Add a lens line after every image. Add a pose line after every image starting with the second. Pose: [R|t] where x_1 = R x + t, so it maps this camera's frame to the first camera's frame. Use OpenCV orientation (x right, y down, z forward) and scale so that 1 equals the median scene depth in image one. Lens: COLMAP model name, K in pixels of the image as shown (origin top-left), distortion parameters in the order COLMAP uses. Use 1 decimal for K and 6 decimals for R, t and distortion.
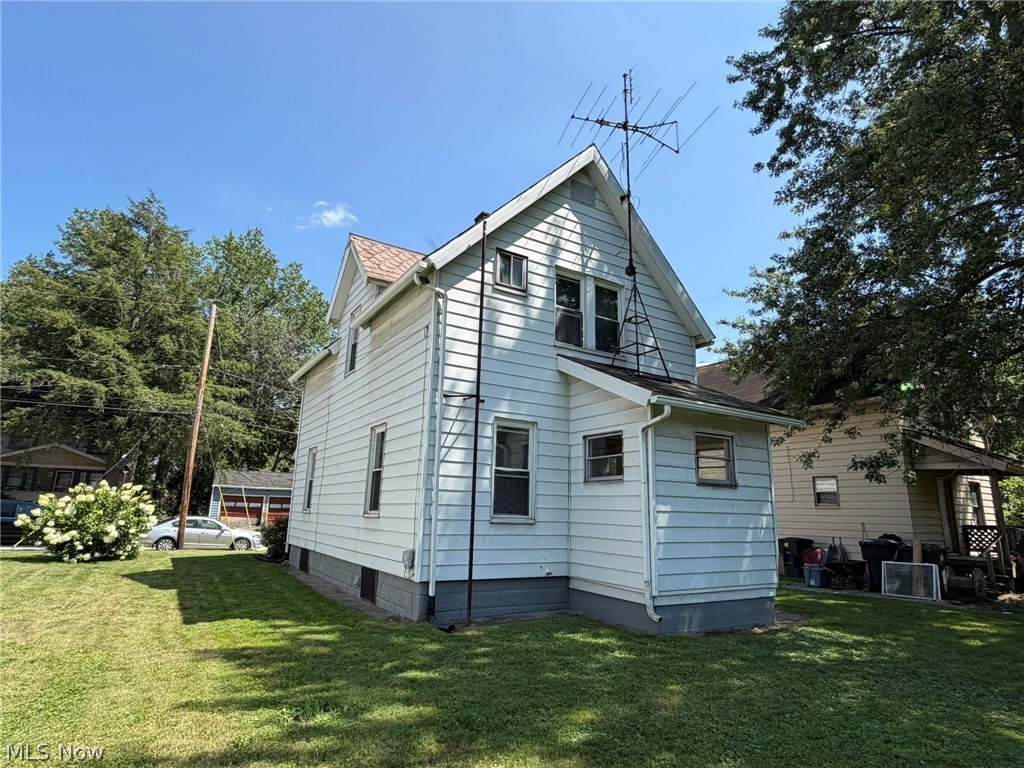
lens RADIAL K [[566.4, 0, 510.9], [0, 566.4, 384.2], [0, 0, 1]] dist [0.000192, -0.000326]
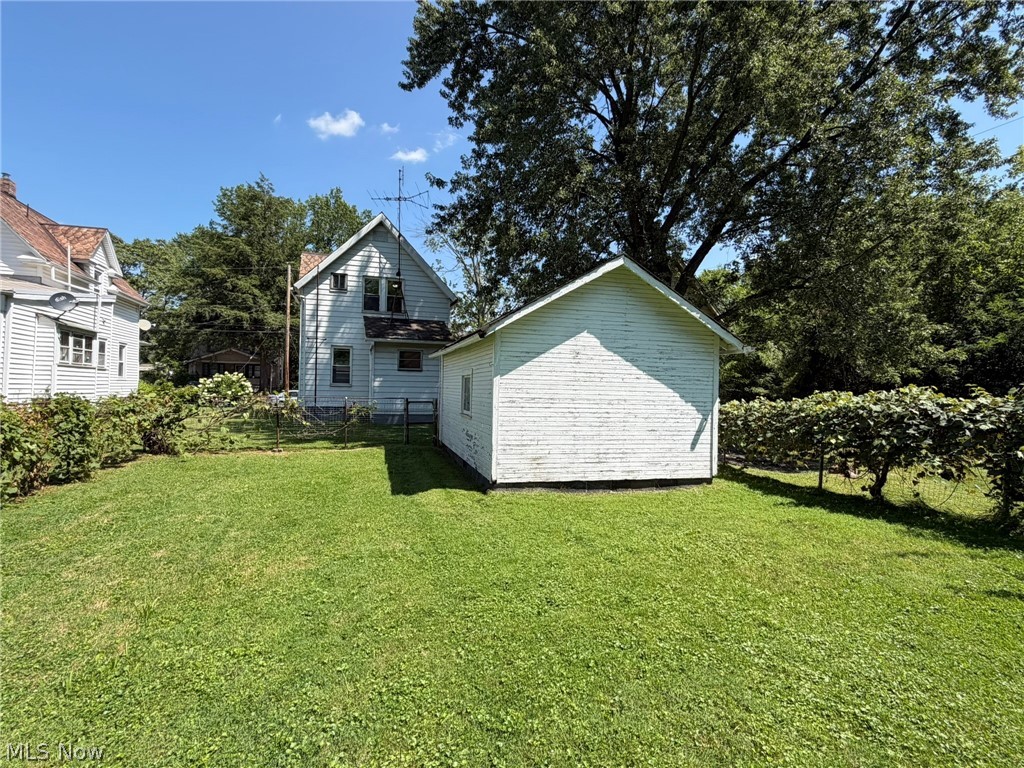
lens RADIAL K [[508.3, 0, 512.3], [0, 508.3, 385.6], [0, 0, 1]] dist [0.002367, 0.000175]
pose [[0.975933, -0.010432, -0.217823, 0.818760], [0.056082, 0.977265, 0.204469, -0.120514], [0.210738, -0.211764, 0.954330, -0.674778]]
